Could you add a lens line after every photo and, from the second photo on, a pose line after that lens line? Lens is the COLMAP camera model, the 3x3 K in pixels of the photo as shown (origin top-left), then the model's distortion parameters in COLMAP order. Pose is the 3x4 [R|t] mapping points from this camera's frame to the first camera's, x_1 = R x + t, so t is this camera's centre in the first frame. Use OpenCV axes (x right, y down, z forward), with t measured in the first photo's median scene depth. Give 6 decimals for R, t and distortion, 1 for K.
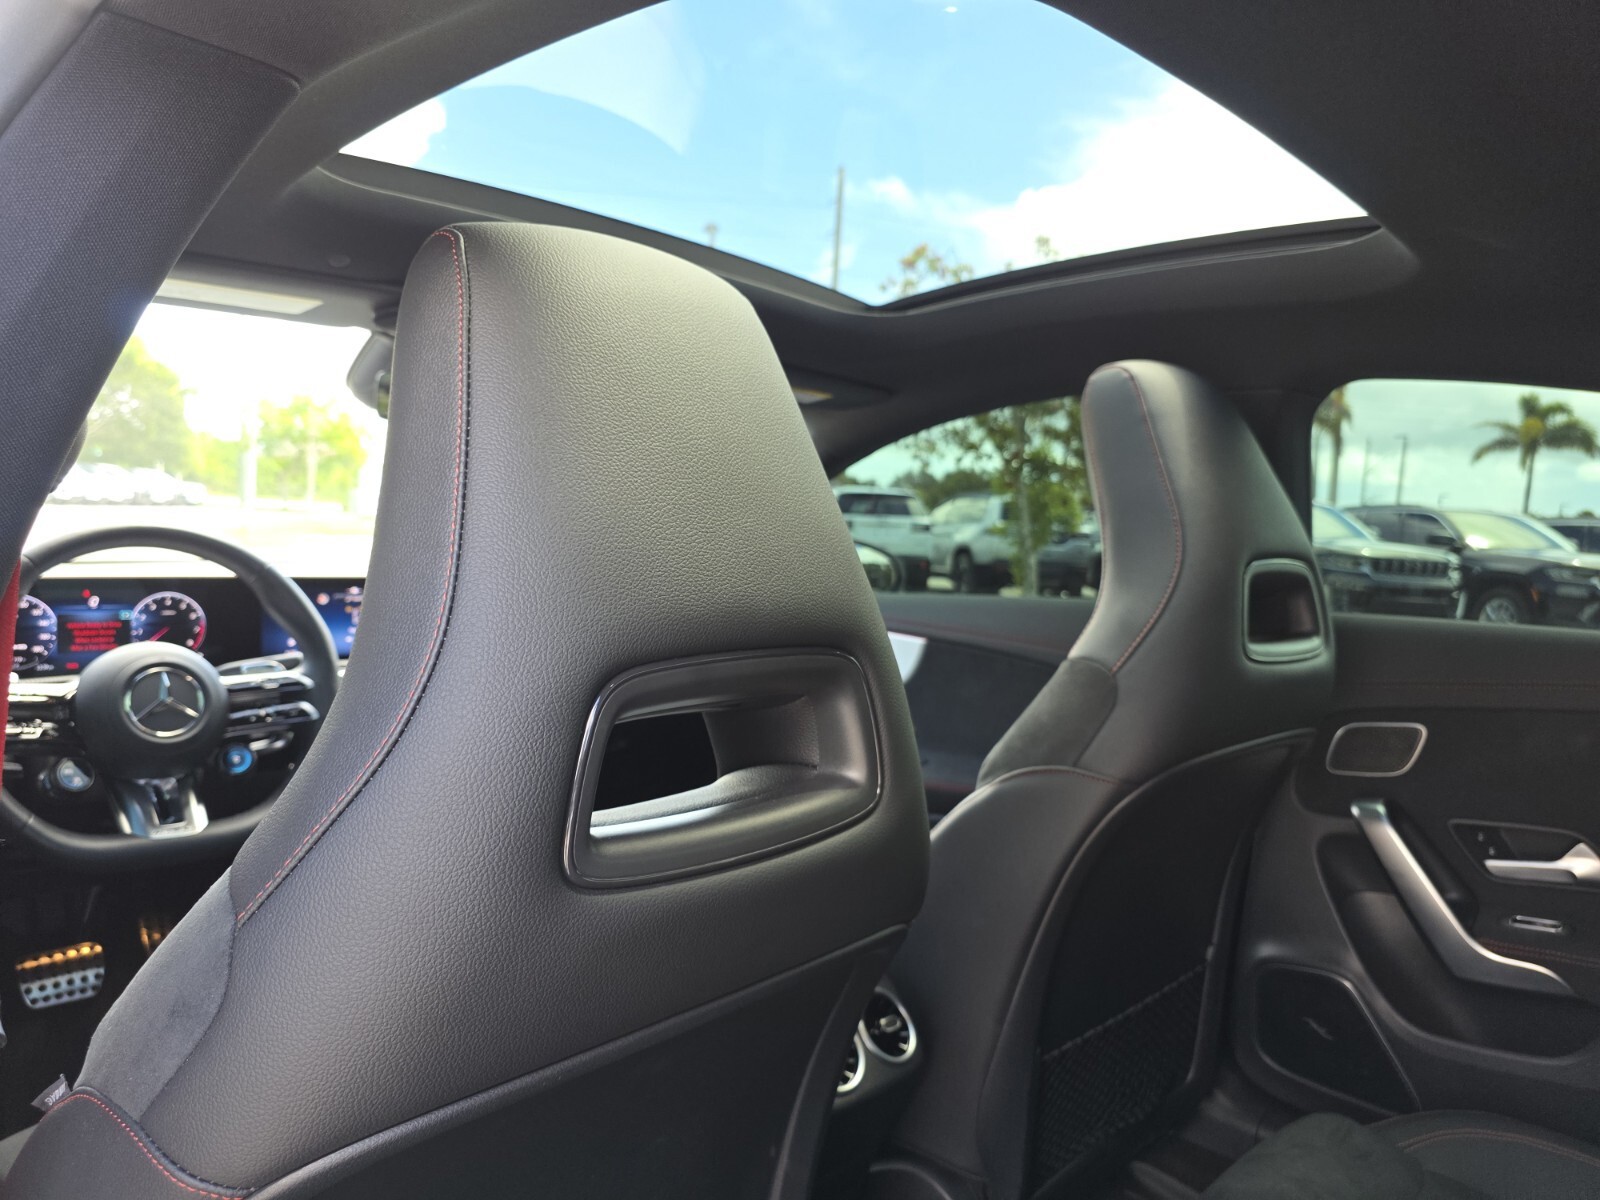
lens RADIAL K [[1105.3, 0, 811.7], [0, 1105.3, 593.7], [0, 0, 1]] dist [0.044638, -0.053526]
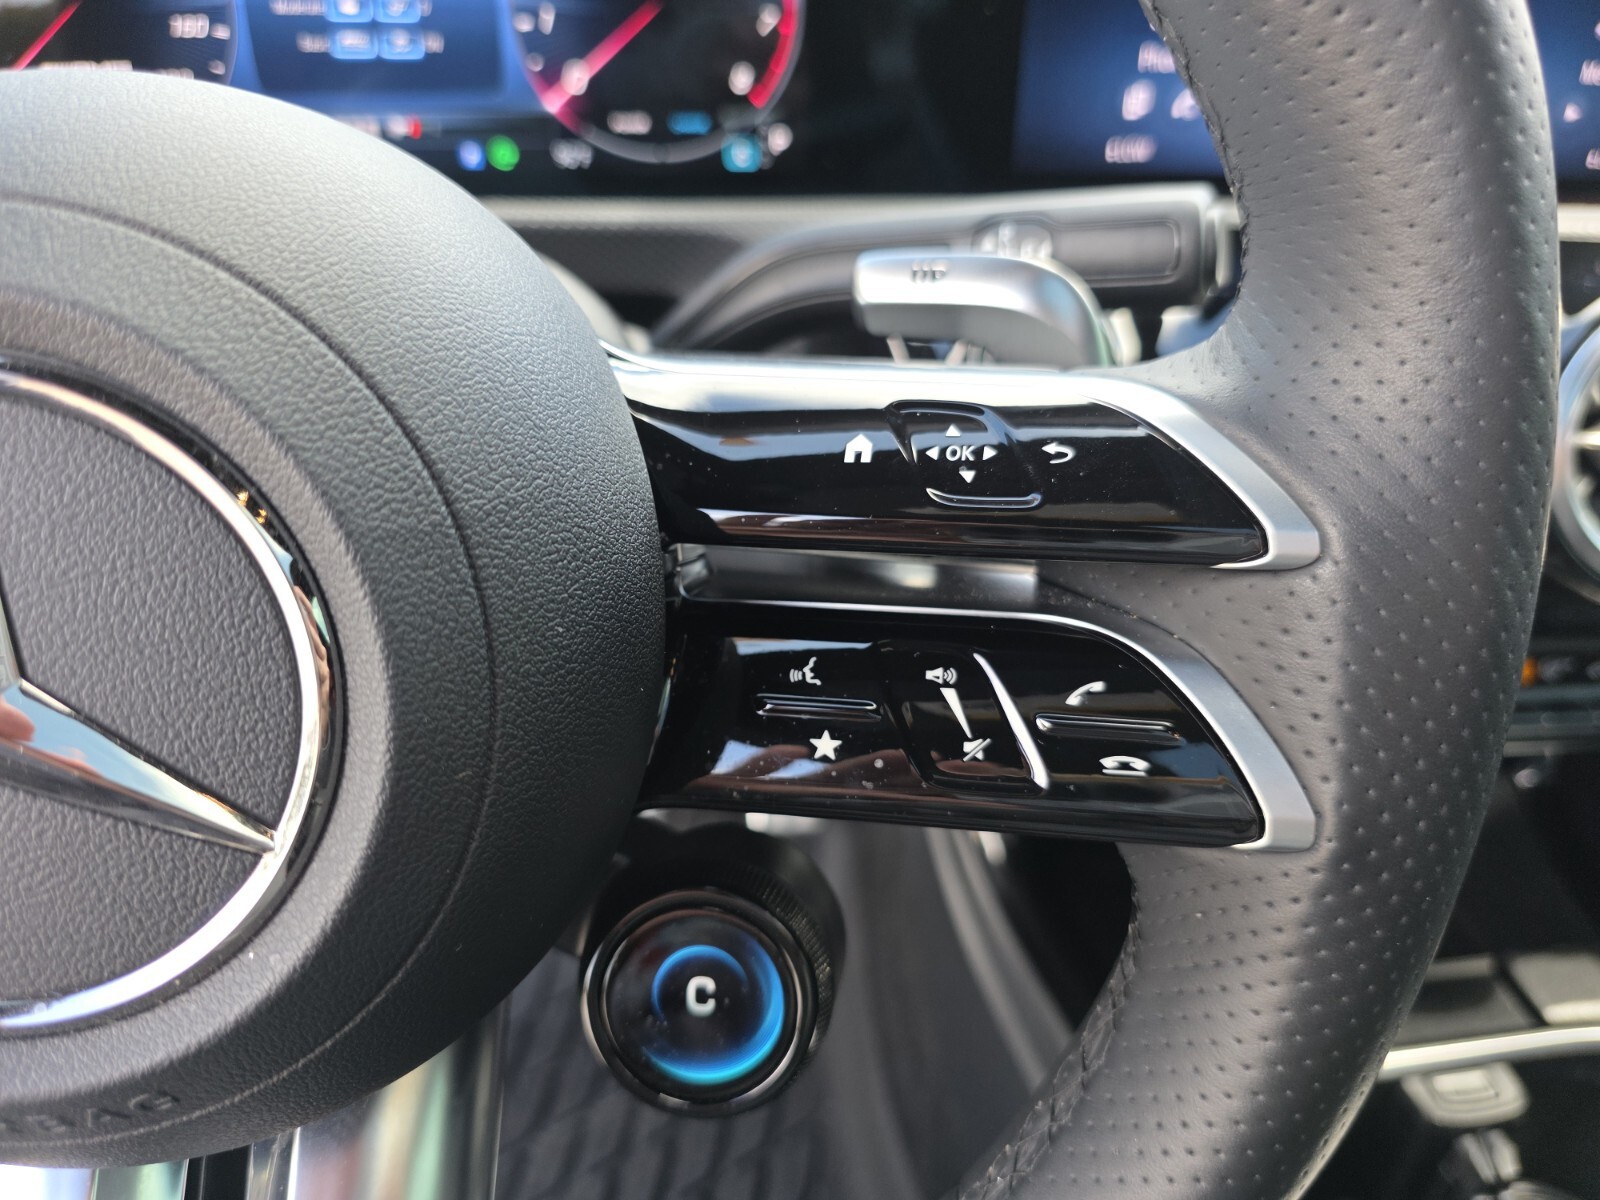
lens RADIAL K [[1105.3, 0, 796.6], [0, 1105.3, 587.0], [0, 0, 1]] dist [0.044638, -0.053526]
pose [[0.781943, 0.295271, -0.548981, -0.385509], [-0.029619, 0.897300, 0.440427, 0.035447], [0.622646, -0.328128, 0.710383, 0.802016]]
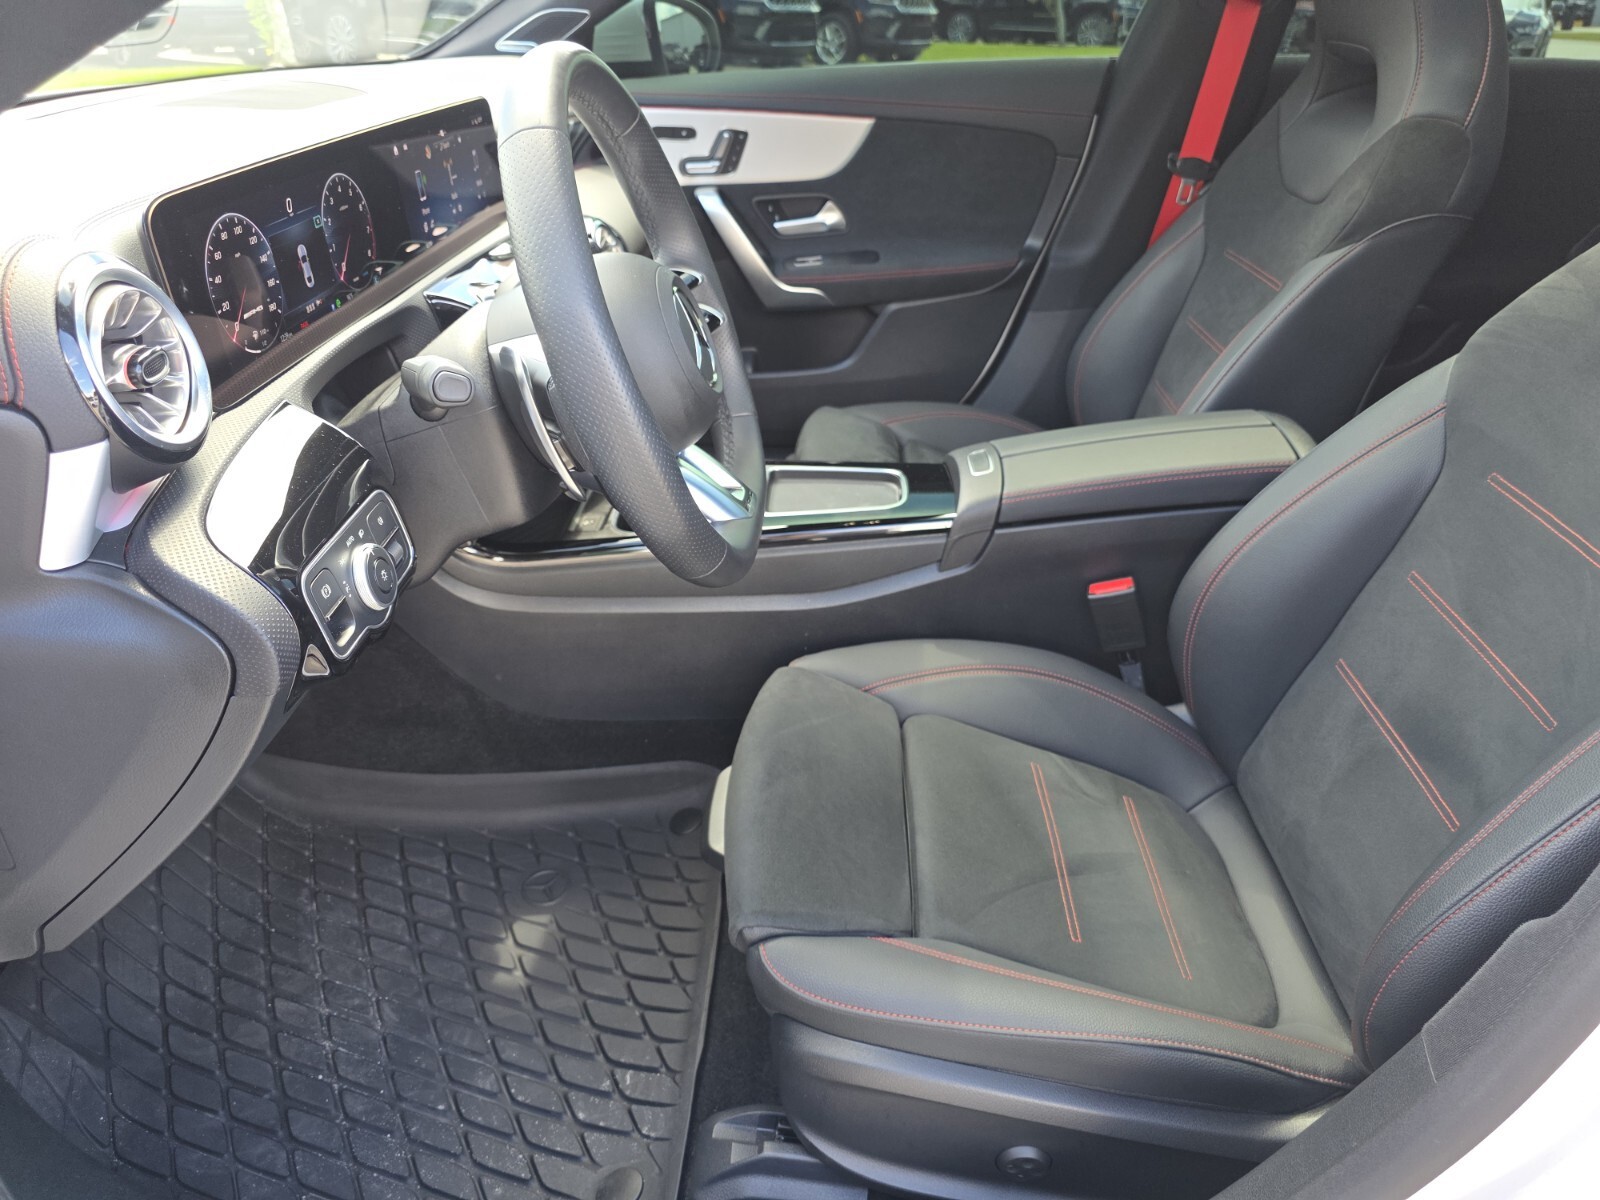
lens RADIAL K [[1105.3, 0, 815.5], [0, 1105.3, 574.6], [0, 0, 1]] dist [0.044638, -0.053526]
pose [[0.746048, -0.345649, 0.569156, -0.782899], [0.061626, 0.886899, 0.457835, -0.064866], [-0.663034, -0.306492, 0.682970, 0.360616]]
